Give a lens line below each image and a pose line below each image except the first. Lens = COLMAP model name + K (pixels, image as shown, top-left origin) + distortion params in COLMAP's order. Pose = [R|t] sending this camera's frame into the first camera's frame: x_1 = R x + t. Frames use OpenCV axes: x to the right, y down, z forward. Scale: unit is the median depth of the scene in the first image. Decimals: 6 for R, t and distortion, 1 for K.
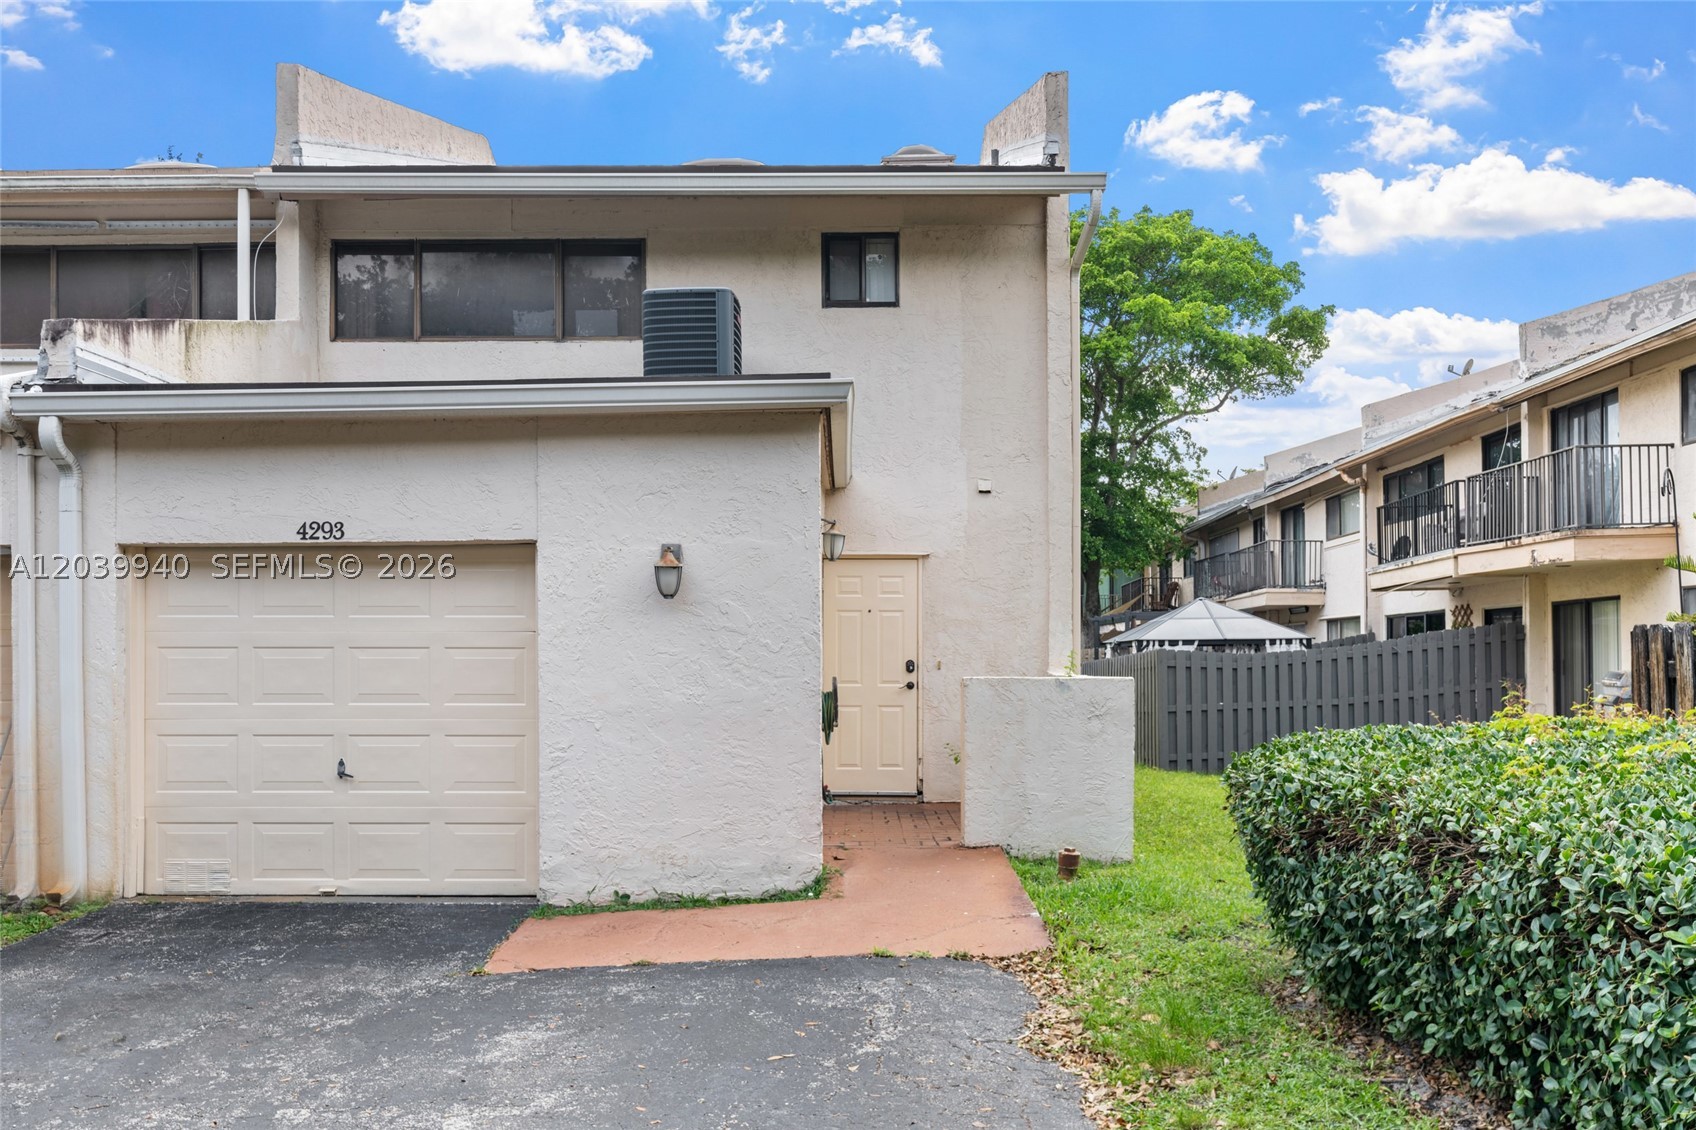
lens RADIAL K [[1365.5, 0, 852.0], [0, 1365.5, 653.9], [0, 0, 1]] dist [-0.002276, 0.003634]
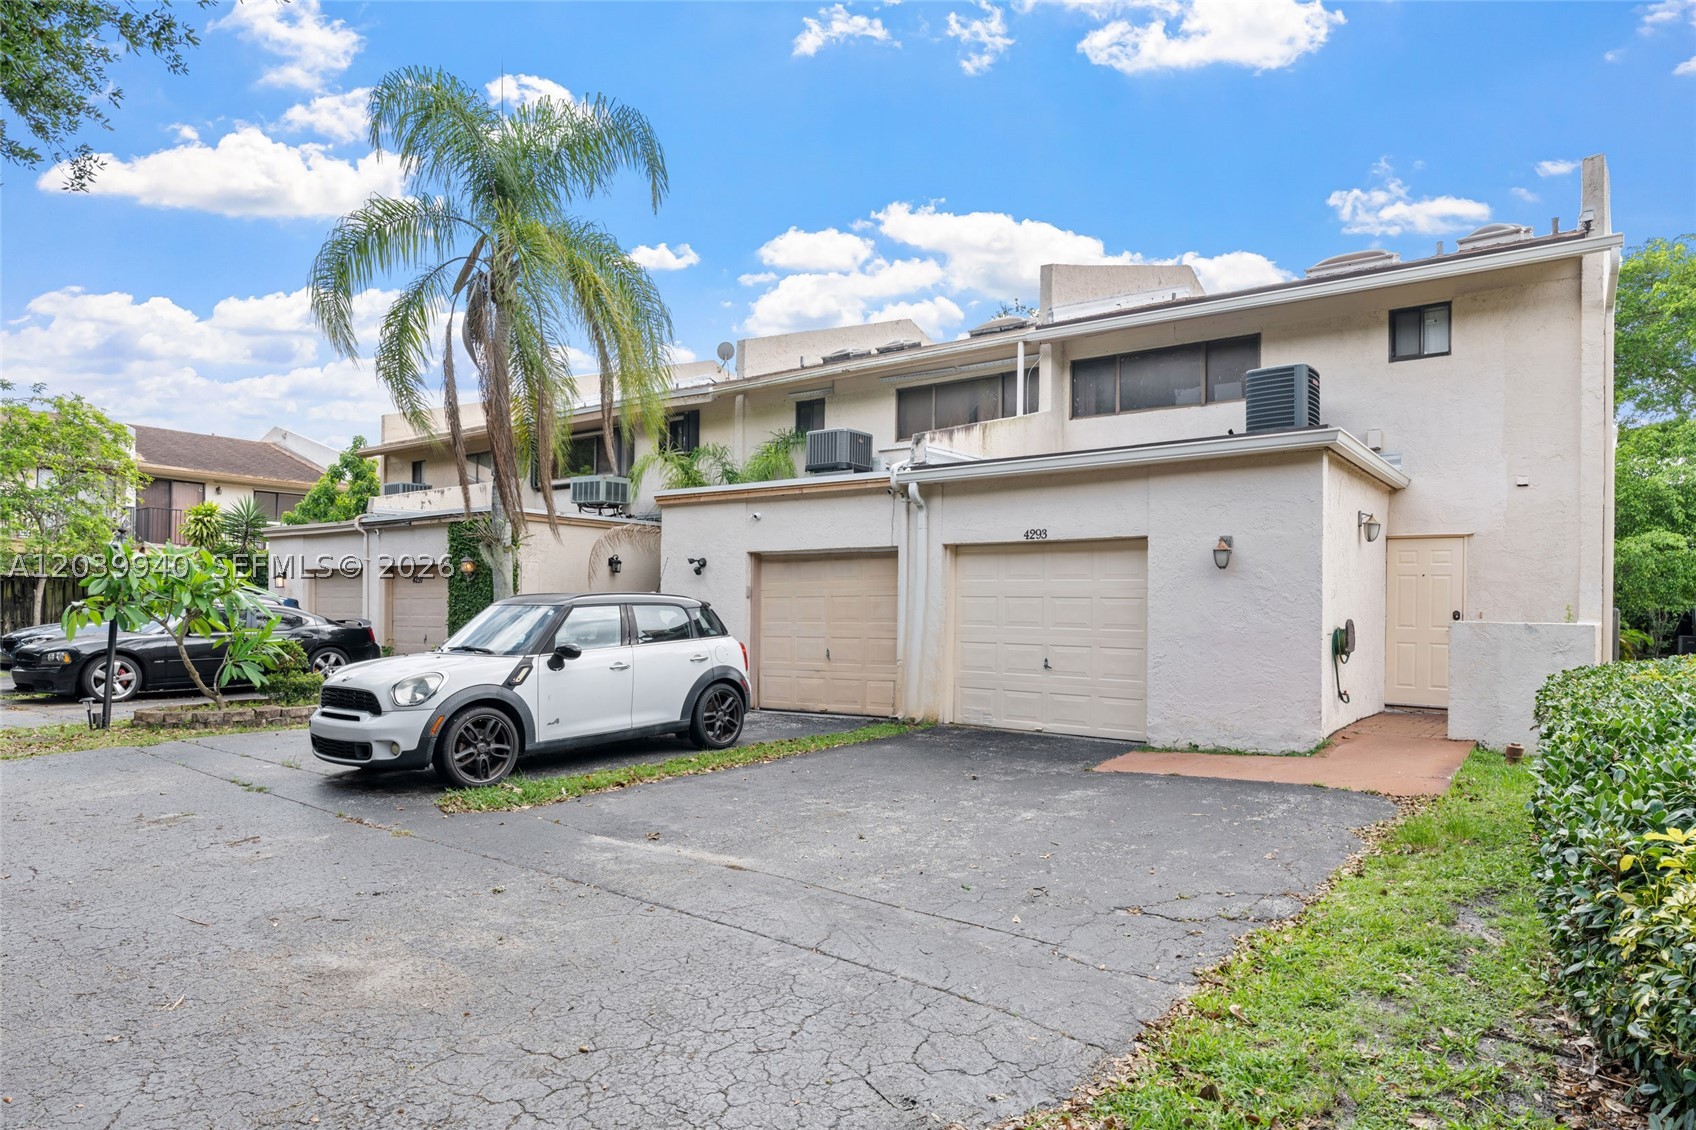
lens RADIAL K [[973.5, 0, 877.0], [0, 973.5, 598.0], [0, 0, 1]] dist [-0.003526, 0.000762]
pose [[0.812108, 0.008190, -0.583449, 0.140054], [-0.013287, 0.999902, -0.004458, 0.003641], [0.583356, 0.011373, 0.812137, -0.134713]]
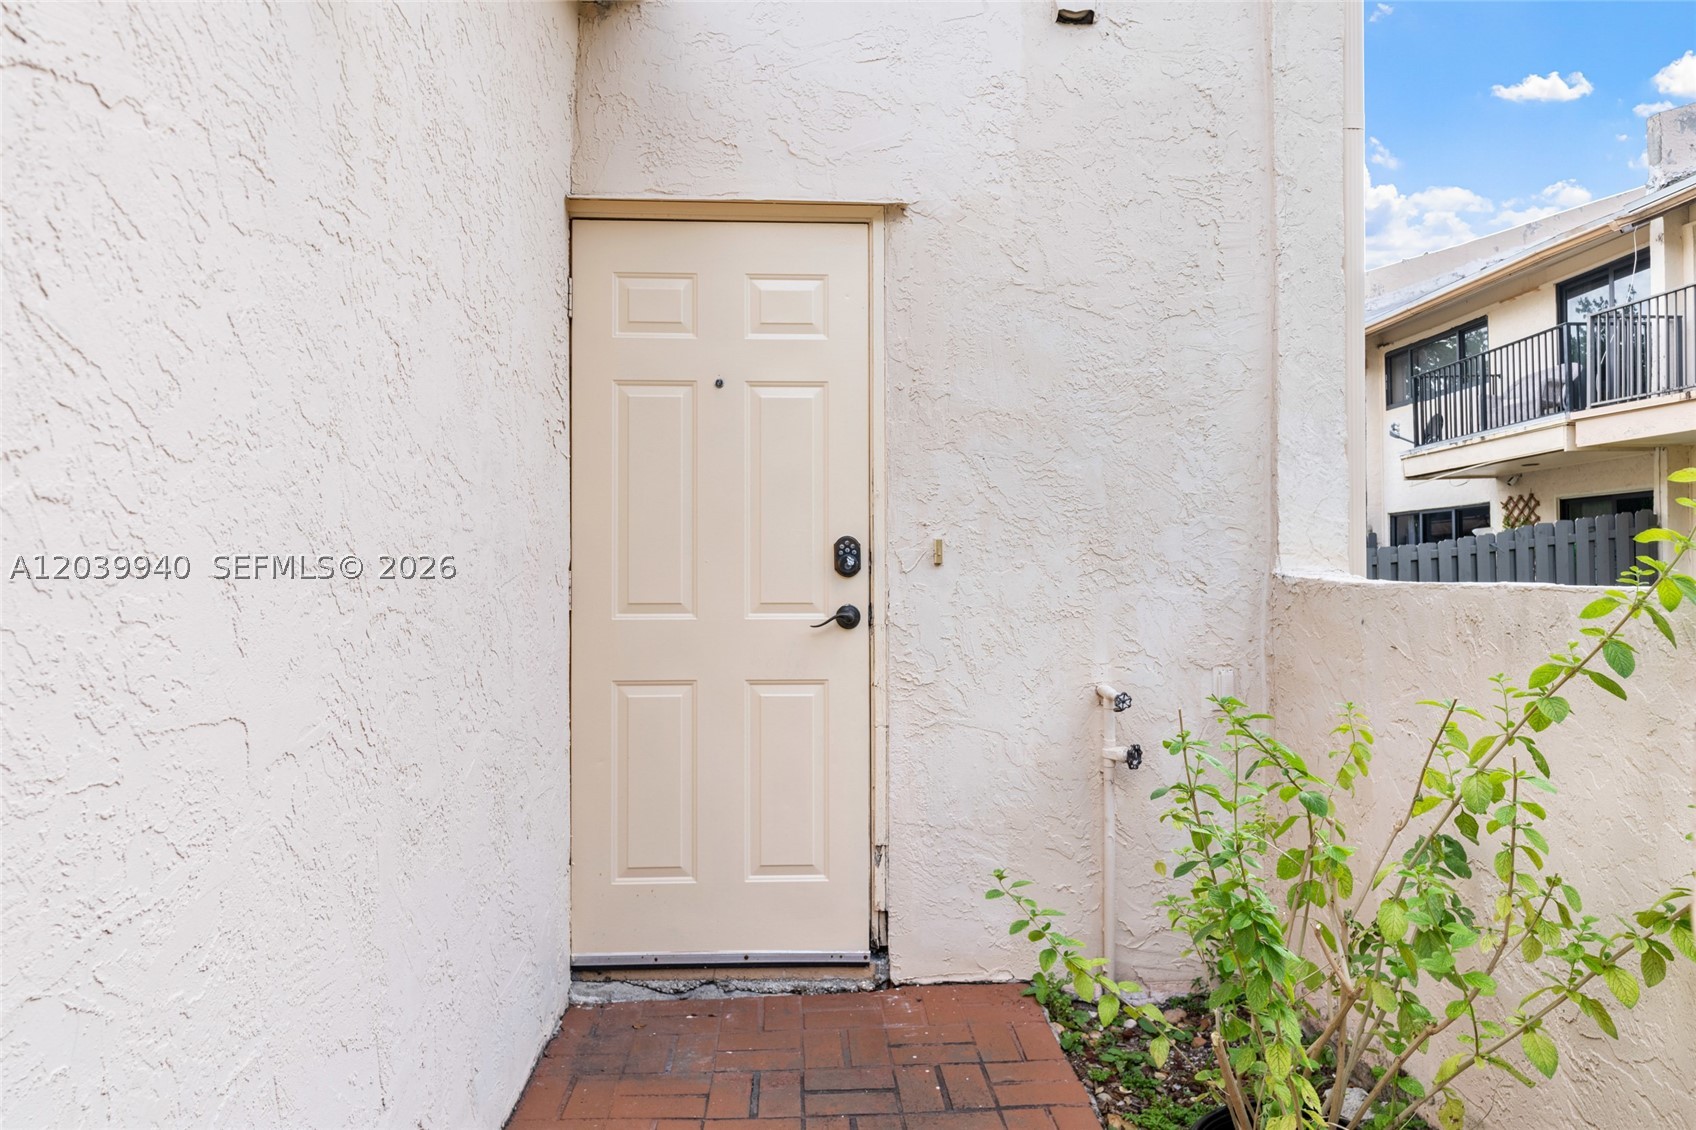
lens RADIAL K [[1172.2, 0, 848.0], [0, 1172.2, 565.0], [0, 0, 1]] dist [-0.001089, -0.000452]
pose [[0.998819, -0.002563, 0.048522, 0.029437], [0.002596, 0.999996, -0.000621, 0.011147], [-0.048520, 0.000747, 0.998822, 0.726231]]
